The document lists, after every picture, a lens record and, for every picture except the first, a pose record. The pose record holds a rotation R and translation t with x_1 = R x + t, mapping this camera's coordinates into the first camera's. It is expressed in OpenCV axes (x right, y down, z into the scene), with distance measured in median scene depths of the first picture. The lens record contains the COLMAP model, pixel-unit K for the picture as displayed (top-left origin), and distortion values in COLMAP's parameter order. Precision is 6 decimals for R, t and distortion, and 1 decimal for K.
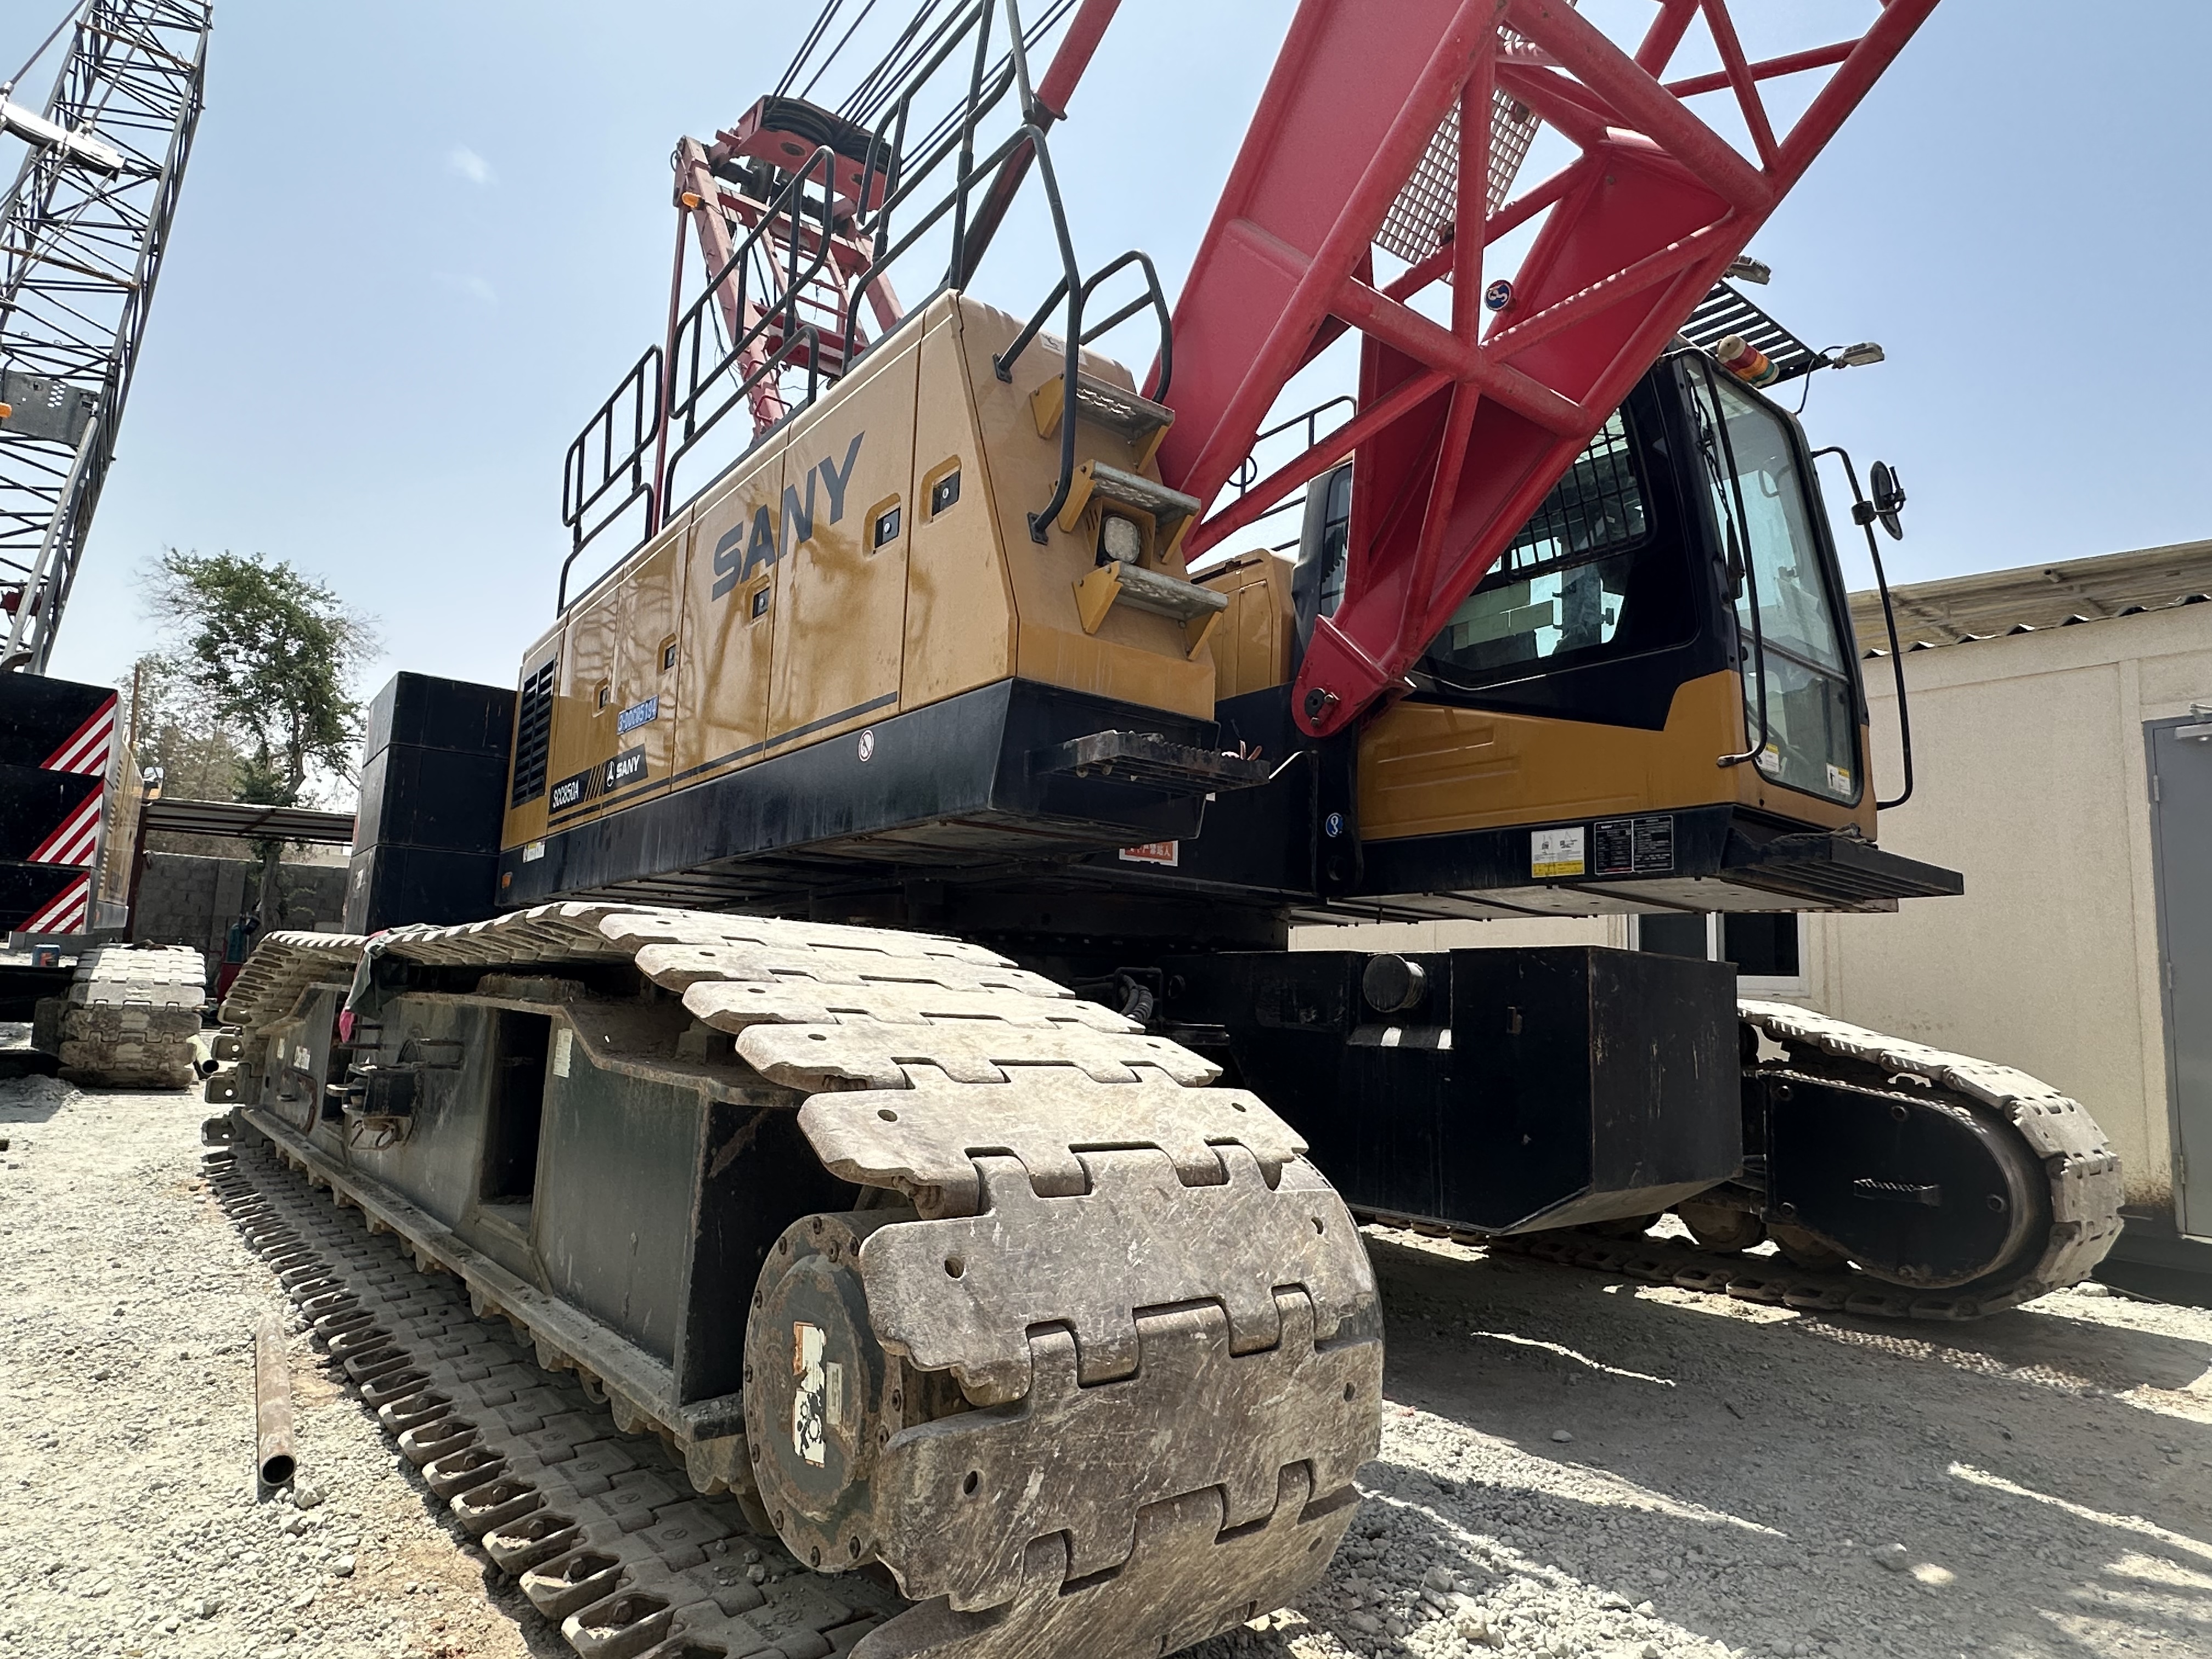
lens RADIAL K [[1250.9, 0, 1106.0], [0, 1250.9, 829.5], [0, 0, 1]] dist [-0.000802, 0.000190]
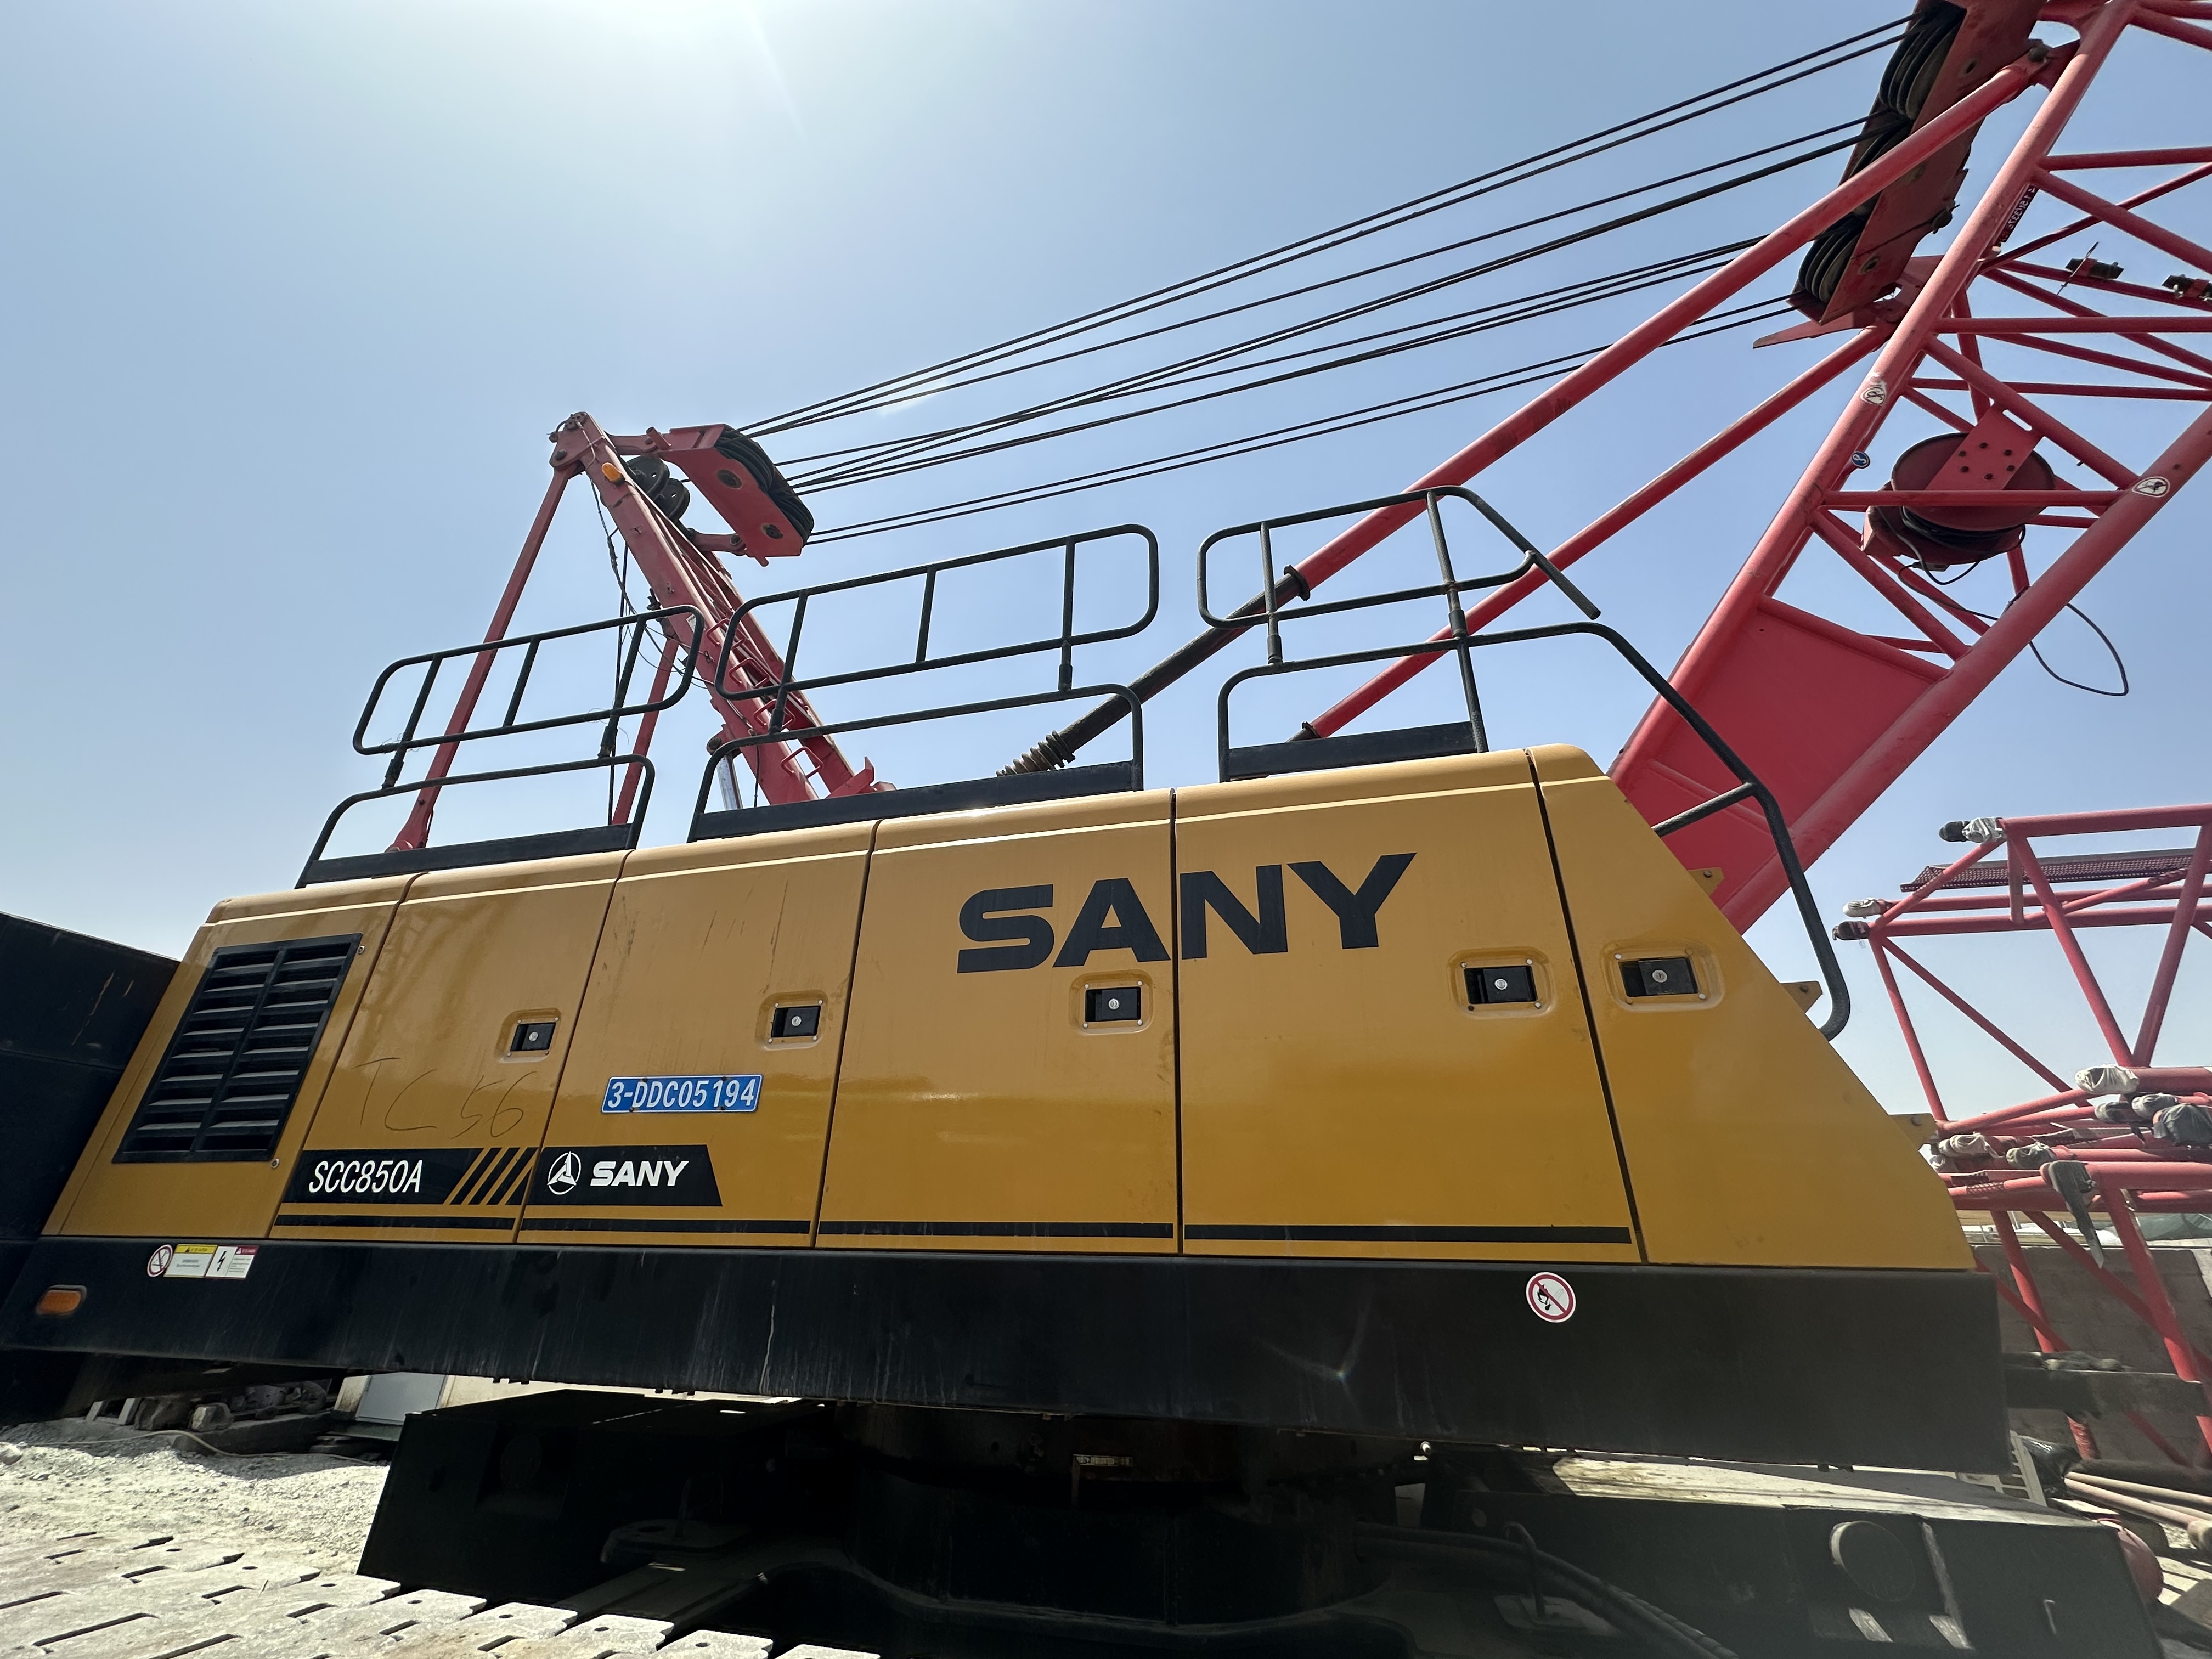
lens RADIAL K [[893.2, 0, 1103.1], [0, 893.2, 787.3], [0, 0, 1]] dist [-0.006044, -0.000253]
pose [[0.799420, 0.266578, 0.538390, -0.410898], [-0.071624, 0.932062, -0.355150, -0.076763], [-0.596488, 0.245352, 0.764202, 0.382014]]
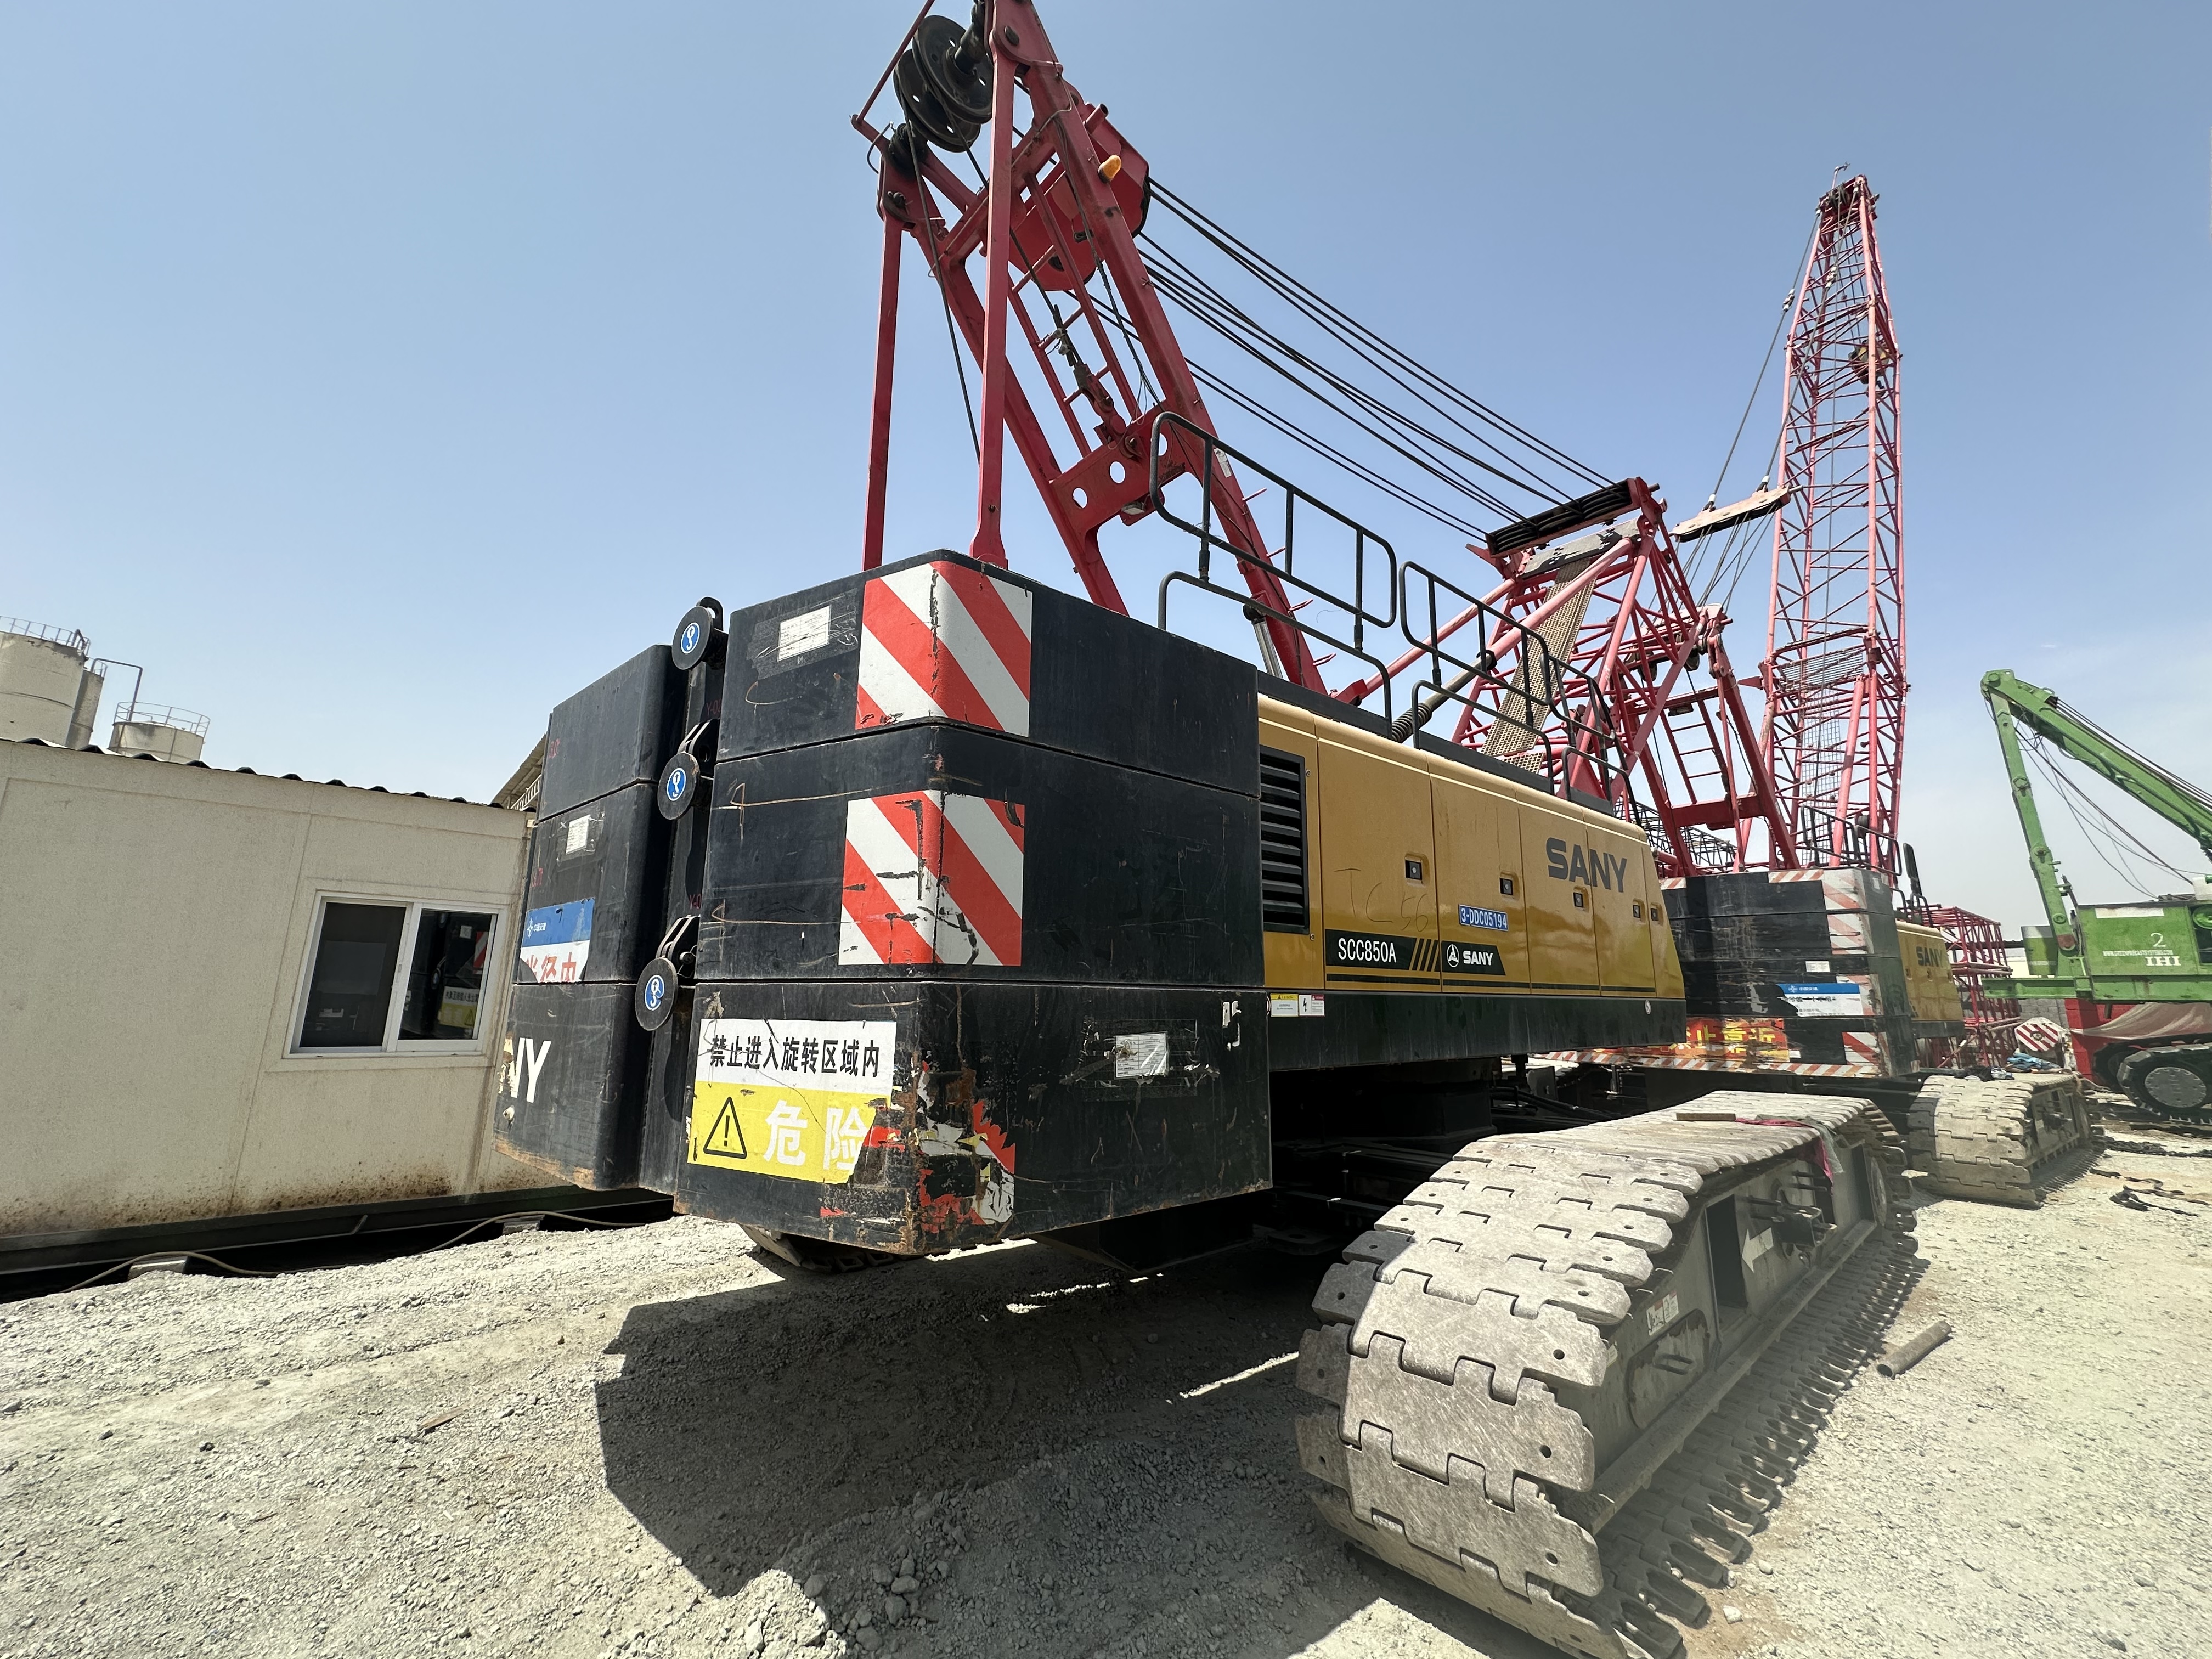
lens RADIAL K [[896.7, 0, 1106.0], [0, 896.7, 829.5], [0, 0, 1]] dist [0.001270, -0.000009]
pose [[-0.048910, 0.157710, 0.986273, -1.039905], [-0.144725, 0.975915, -0.163231, 0.018080], [-0.988262, -0.150722, -0.024907, 1.180015]]
